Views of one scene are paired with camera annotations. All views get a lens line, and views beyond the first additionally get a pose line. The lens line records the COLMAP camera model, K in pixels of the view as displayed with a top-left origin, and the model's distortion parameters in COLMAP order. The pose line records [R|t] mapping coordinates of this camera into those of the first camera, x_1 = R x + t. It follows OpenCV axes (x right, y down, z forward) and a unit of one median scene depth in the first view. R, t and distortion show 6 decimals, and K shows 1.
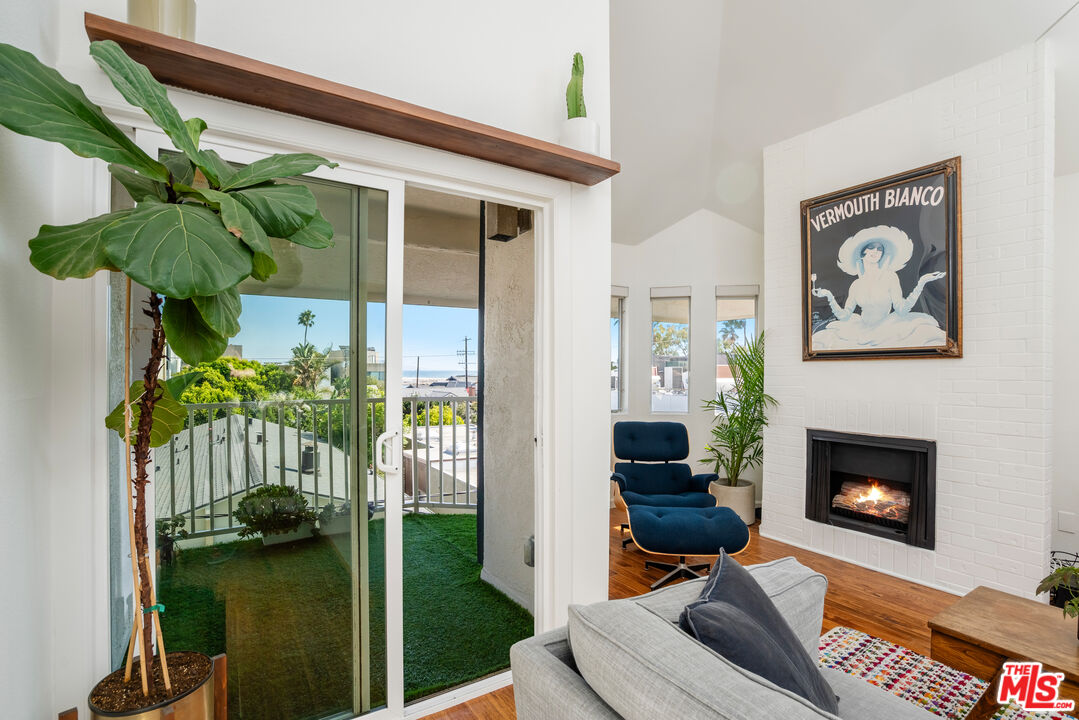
lens RADIAL K [[506.9, 0, 544.0], [0, 506.9, 370.5], [0, 0, 1]] dist [-0.018186, 0.000352]
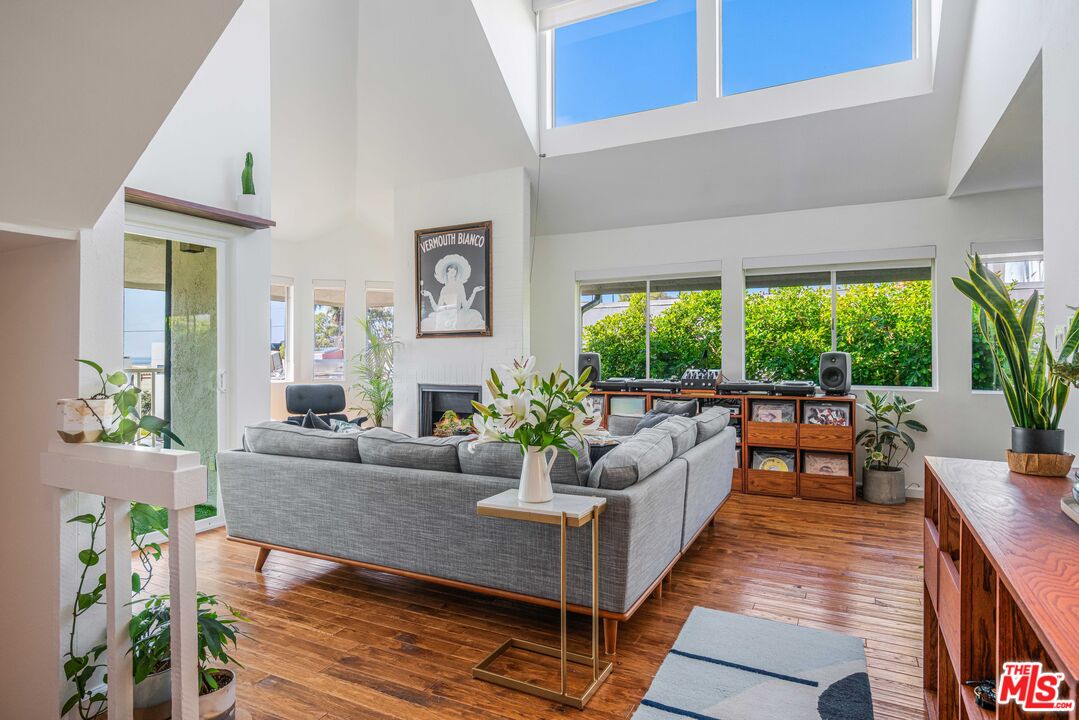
lens RADIAL K [[616.2, 0, 513.5], [0, 616.2, 355.3], [0, 0, 1]] dist [0.038782, 0.000099]
pose [[0.894461, 0.002029, 0.447142, -0.046325], [0.000115, 0.999989, -0.004766, 0.042309], [-0.447146, 0.004315, 0.894450, -0.800704]]
